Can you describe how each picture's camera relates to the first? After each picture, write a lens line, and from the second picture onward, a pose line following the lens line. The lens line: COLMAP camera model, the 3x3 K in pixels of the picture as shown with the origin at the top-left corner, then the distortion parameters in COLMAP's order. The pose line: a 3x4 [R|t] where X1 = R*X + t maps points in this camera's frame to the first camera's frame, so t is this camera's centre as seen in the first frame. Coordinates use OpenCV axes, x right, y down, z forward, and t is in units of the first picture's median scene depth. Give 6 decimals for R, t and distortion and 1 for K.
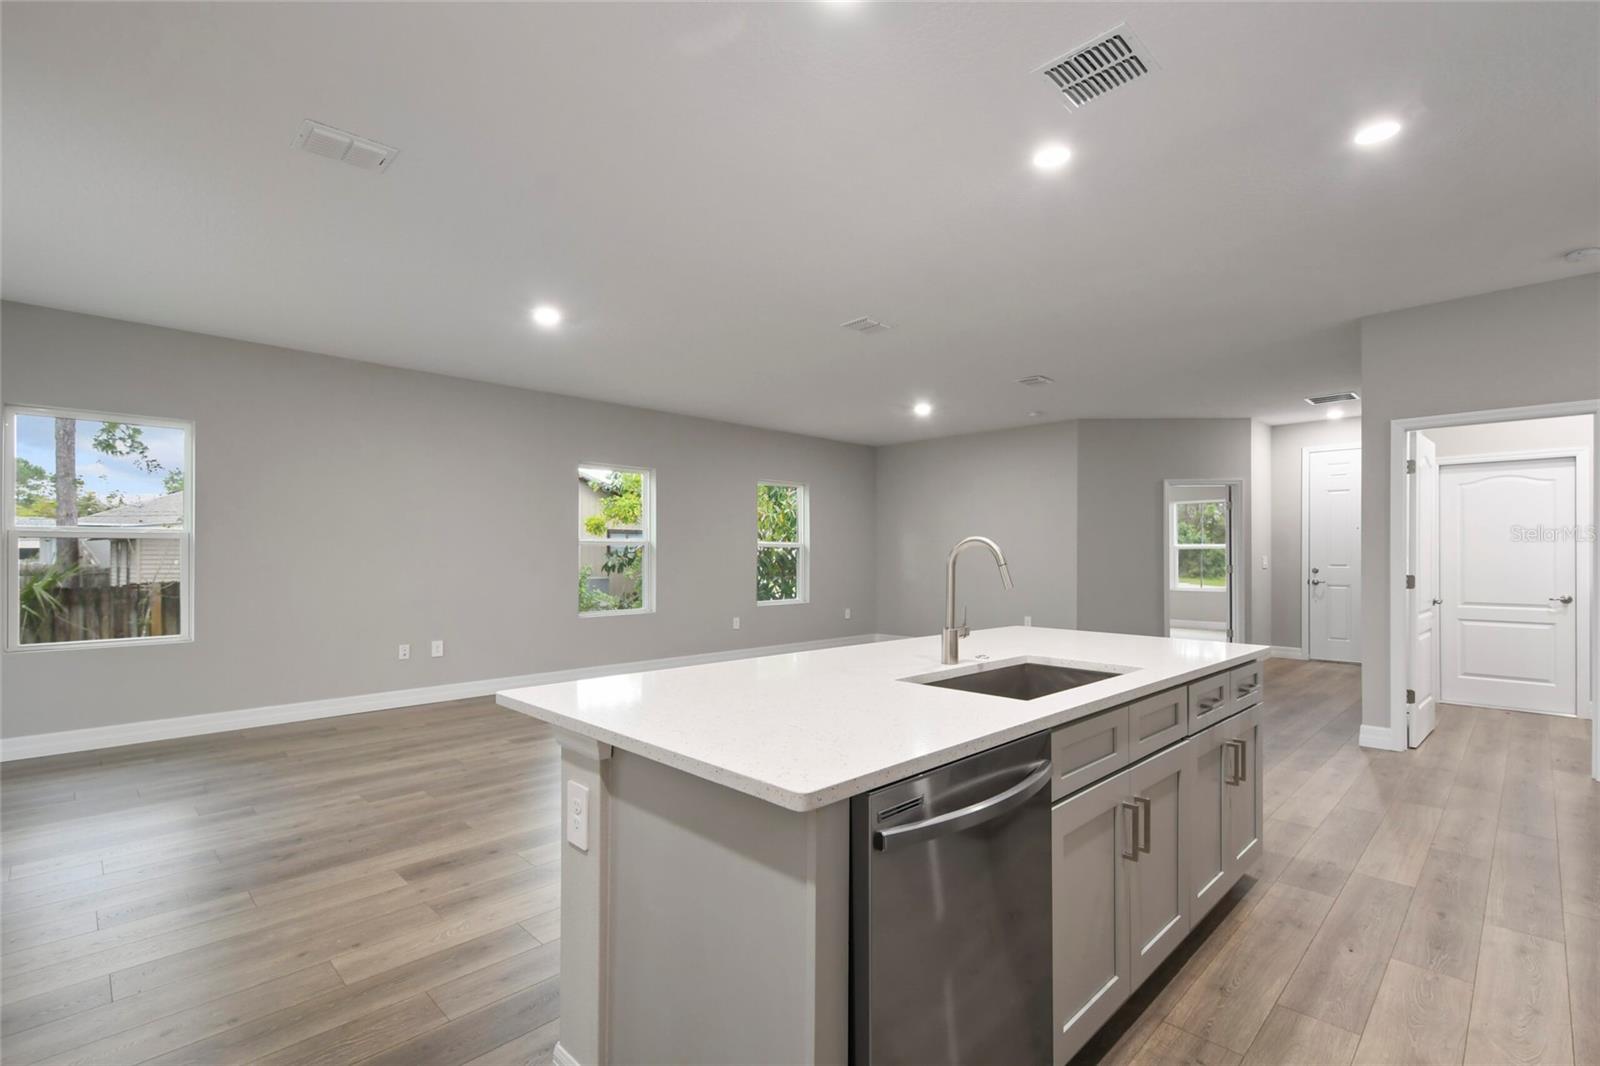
lens RADIAL K [[724.2, 0, 774.0], [0, 724.2, 555.8], [0, 0, 1]] dist [0.023655, -0.006675]
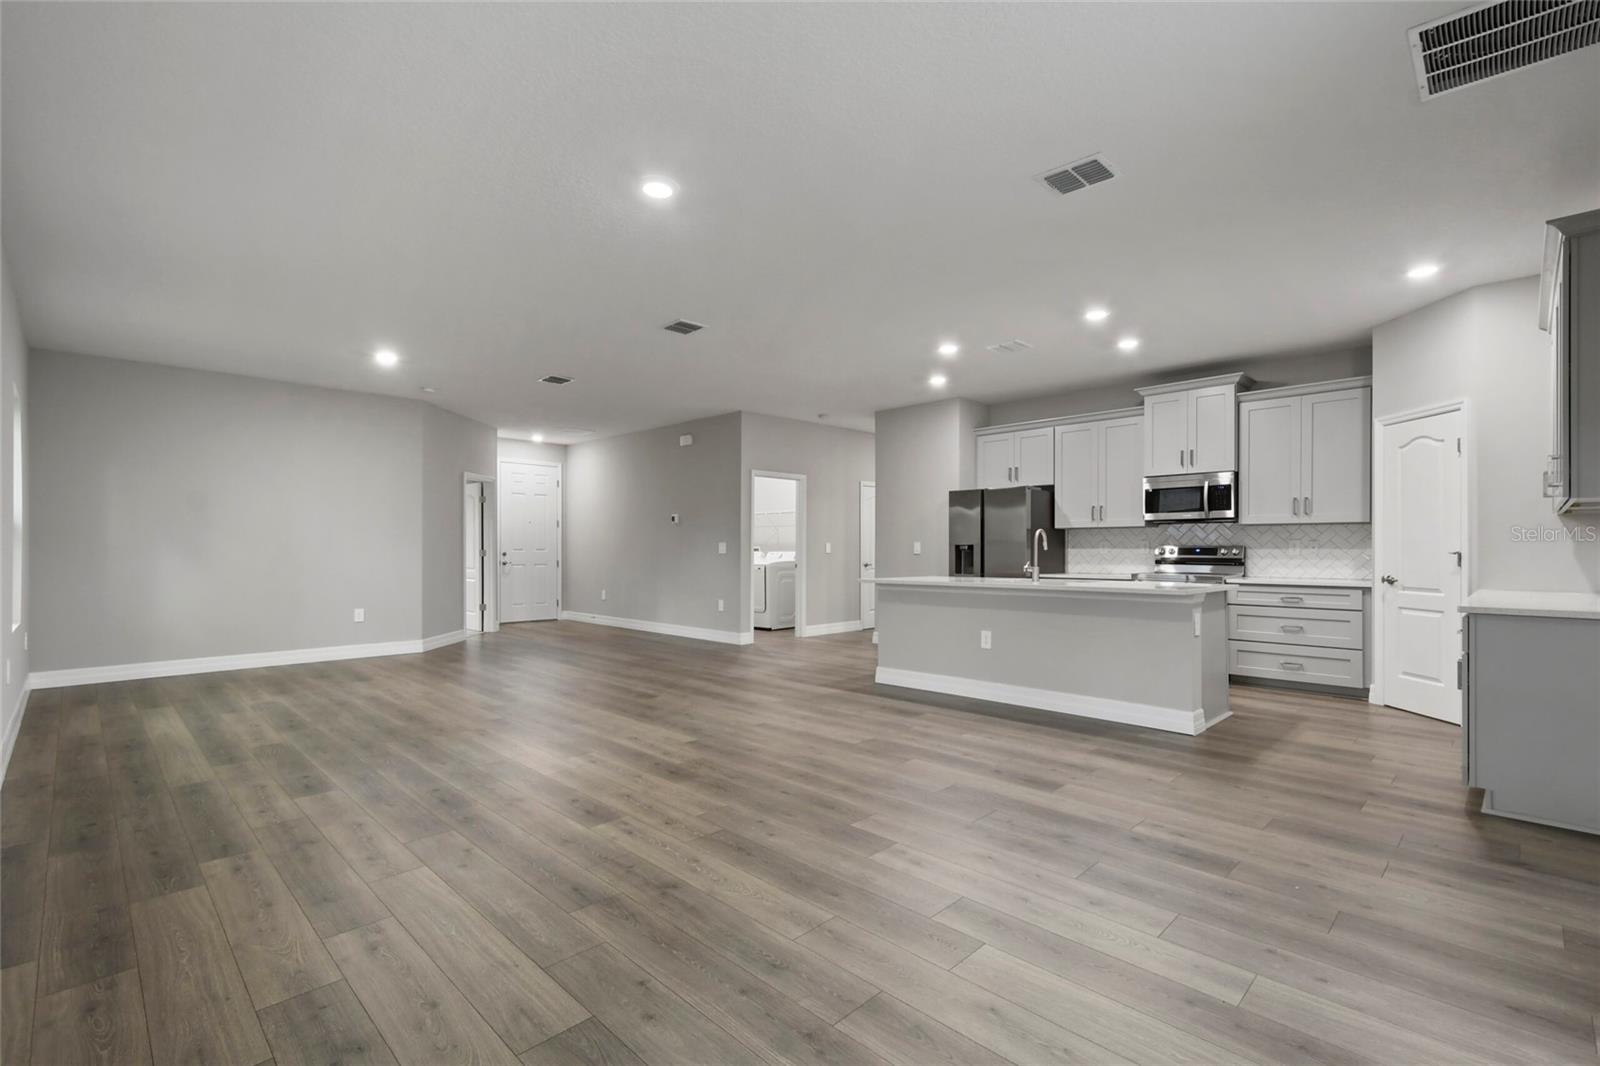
lens RADIAL K [[724.2, 0, 774.0], [0, 724.2, 555.8], [0, 0, 1]] dist [0.023655, -0.006675]
pose [[0.003574, -0.019816, 0.999797, -1.094475], [-0.010336, 0.999750, 0.019852, 0.002140], [-0.999940, -0.010405, 0.003368, 0.916193]]
